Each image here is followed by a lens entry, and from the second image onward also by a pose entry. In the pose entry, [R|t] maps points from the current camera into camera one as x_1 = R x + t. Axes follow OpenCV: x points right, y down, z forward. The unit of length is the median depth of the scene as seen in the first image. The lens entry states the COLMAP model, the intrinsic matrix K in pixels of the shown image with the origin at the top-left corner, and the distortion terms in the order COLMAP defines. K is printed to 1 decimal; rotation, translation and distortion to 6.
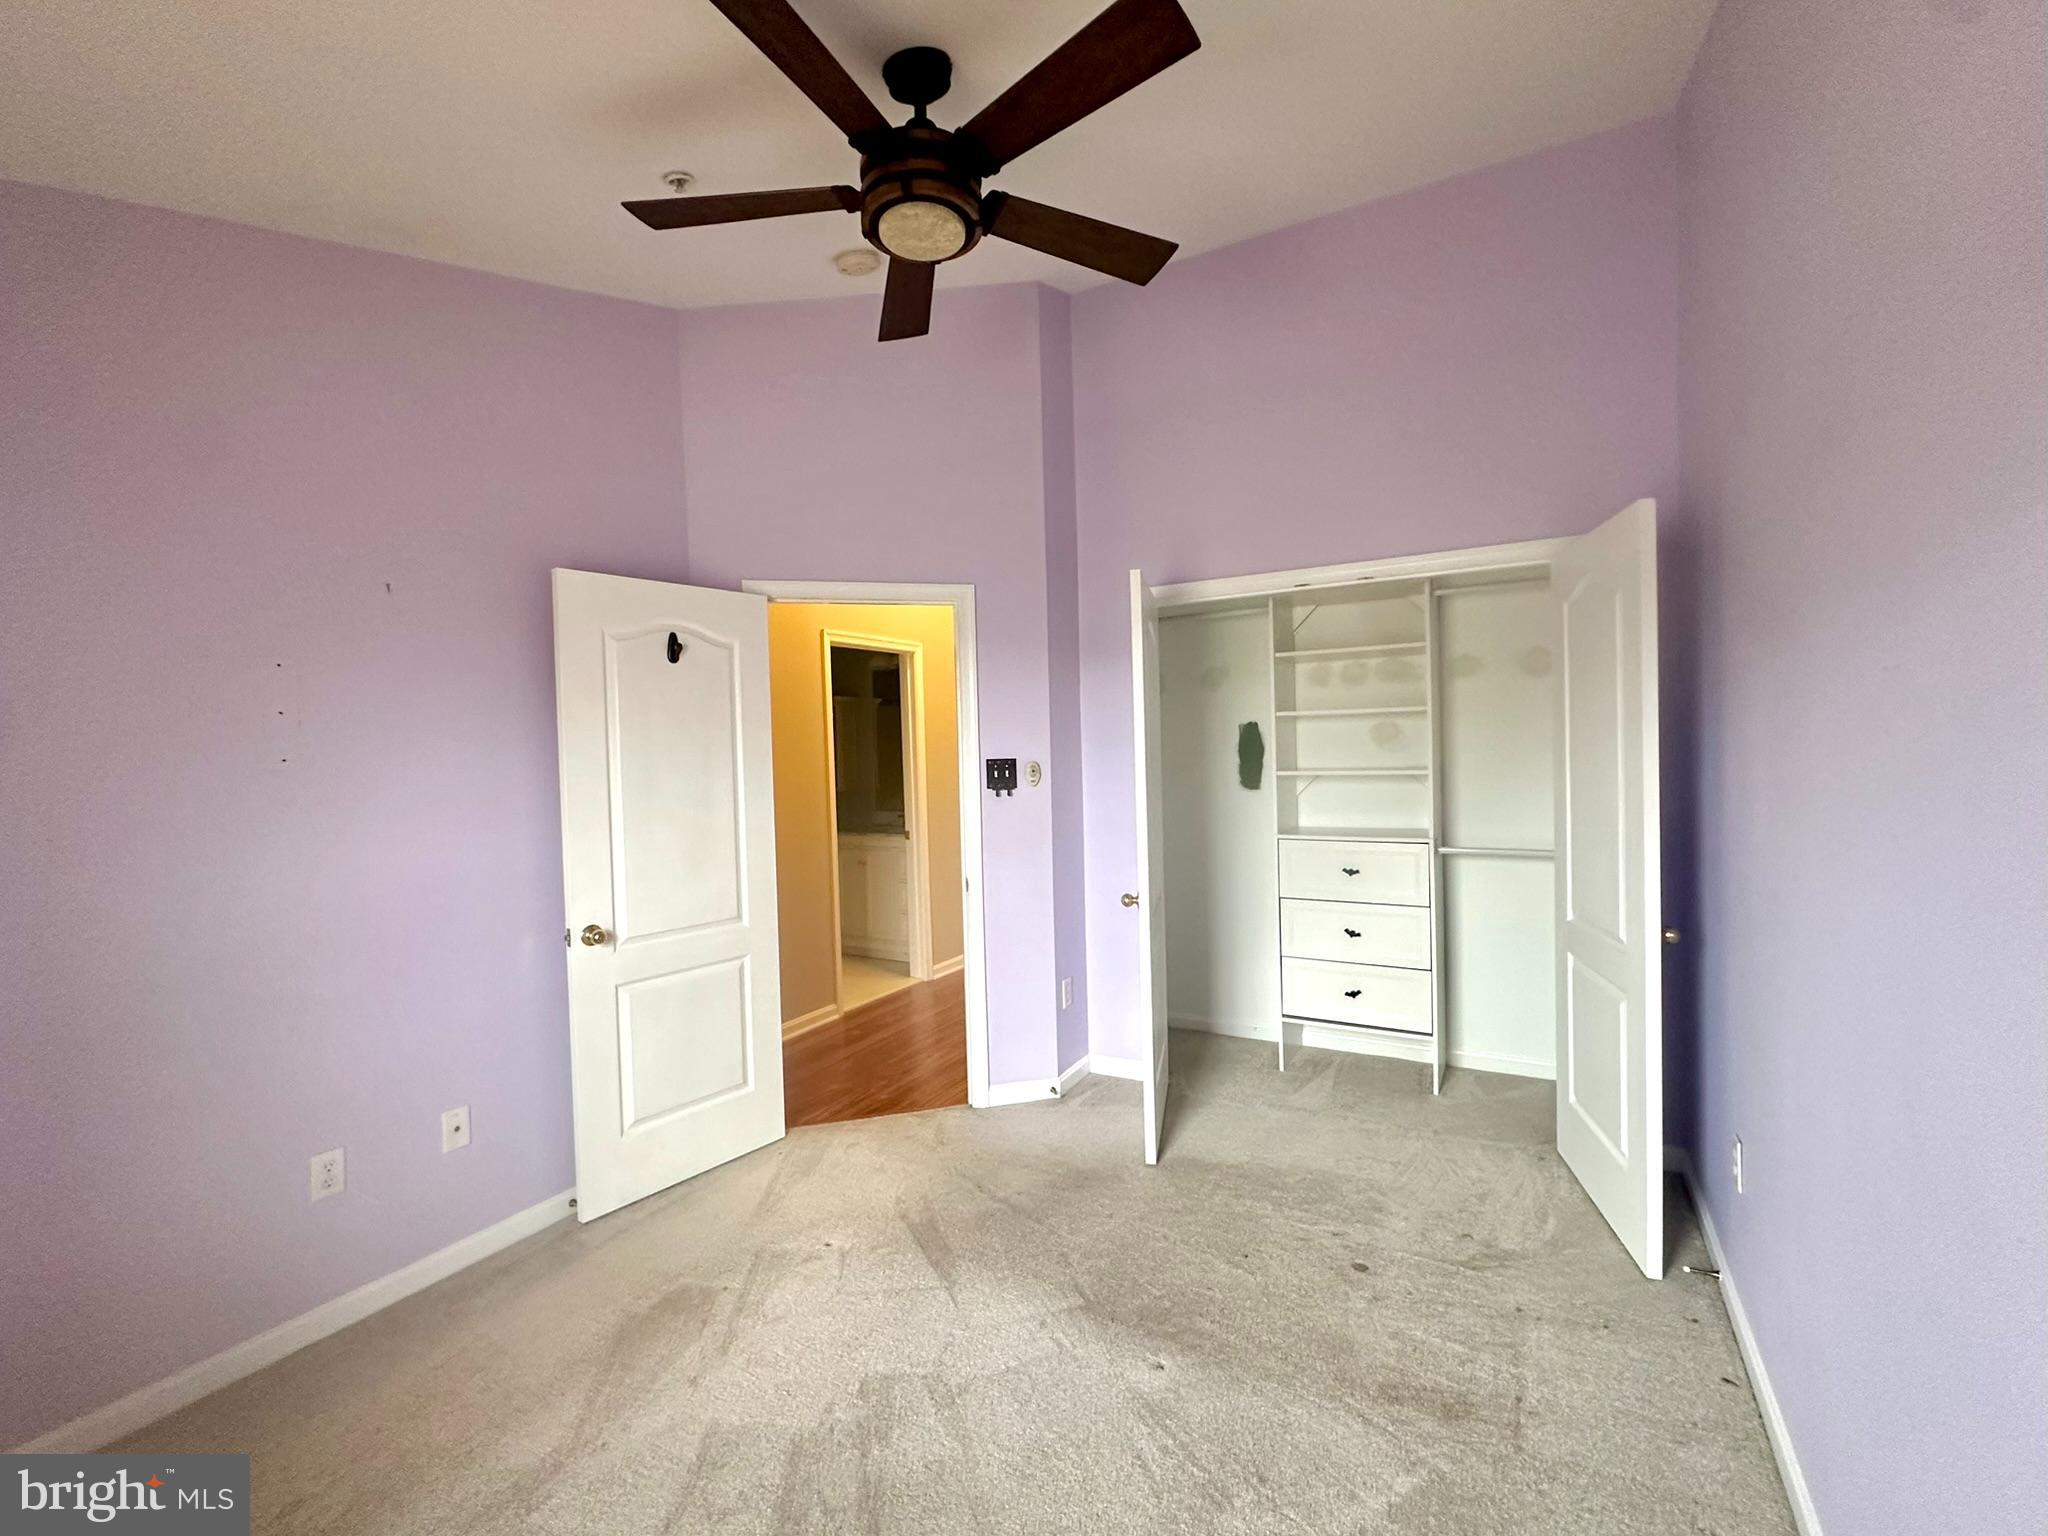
lens RADIAL K [[856.0, 0, 1027.3], [0, 856.0, 768.3], [0, 0, 1]] dist [-0.007138, 0.001728]
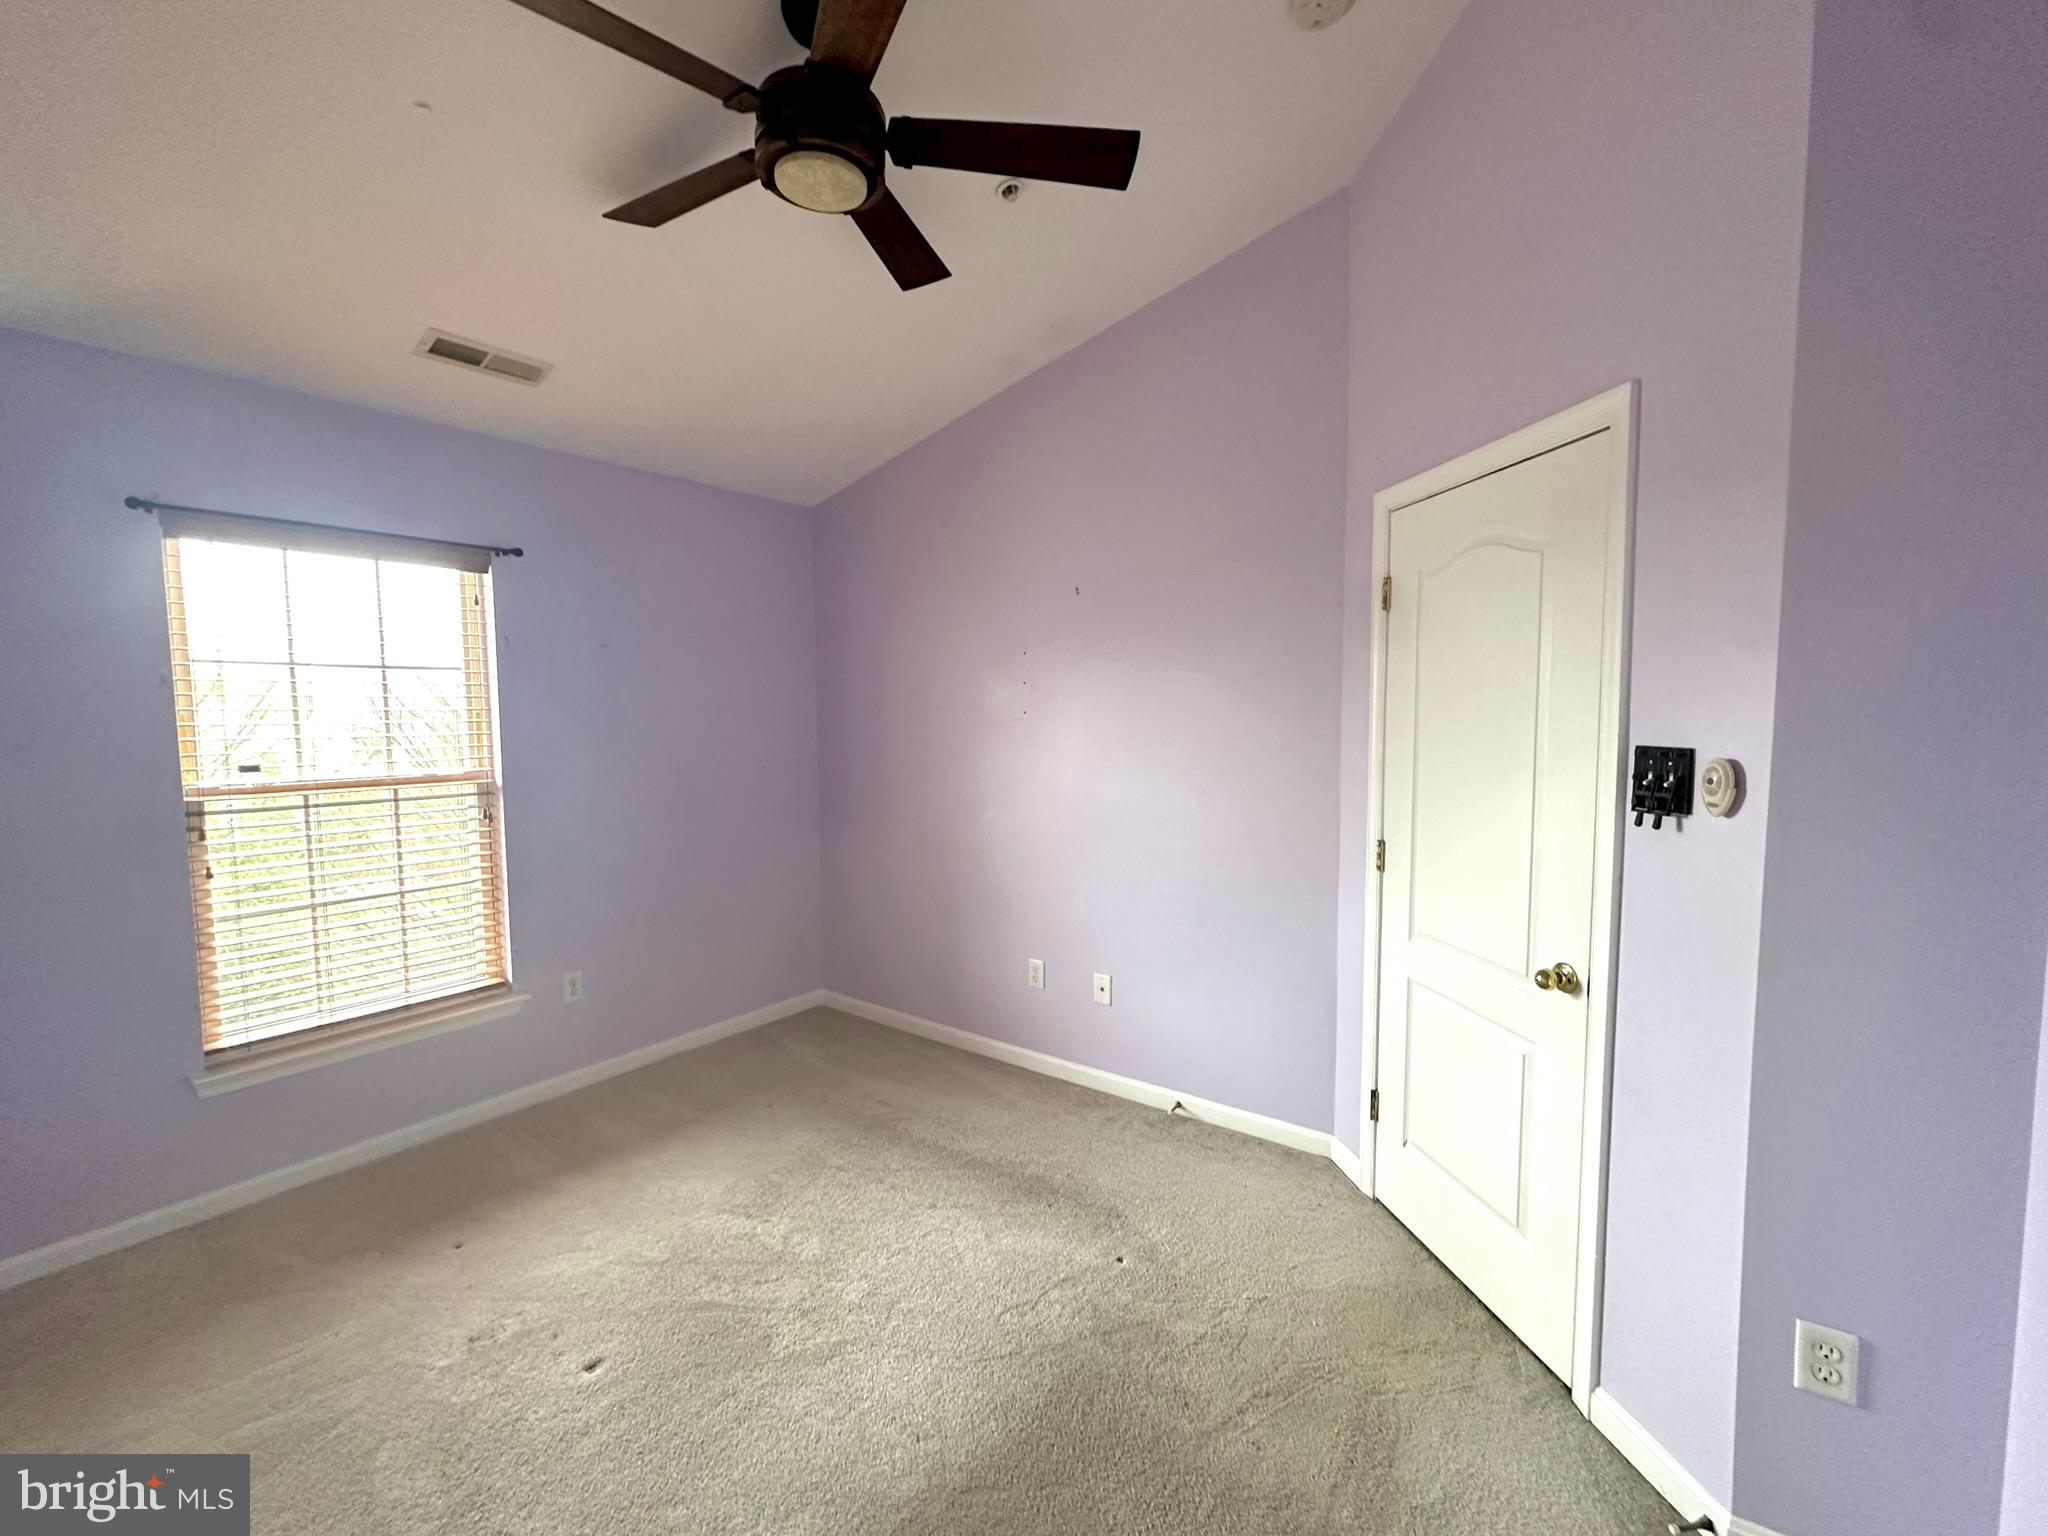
lens RADIAL K [[856.0, 0, 1027.7], [0, 856.0, 771.1], [0, 0, 1]] dist [-0.007138, 0.001728]
pose [[-0.096555, 0.106212, -0.989644, 0.559638], [-0.003832, 0.994243, 0.107080, -0.055970], [0.995320, 0.014132, -0.095592, 0.870634]]
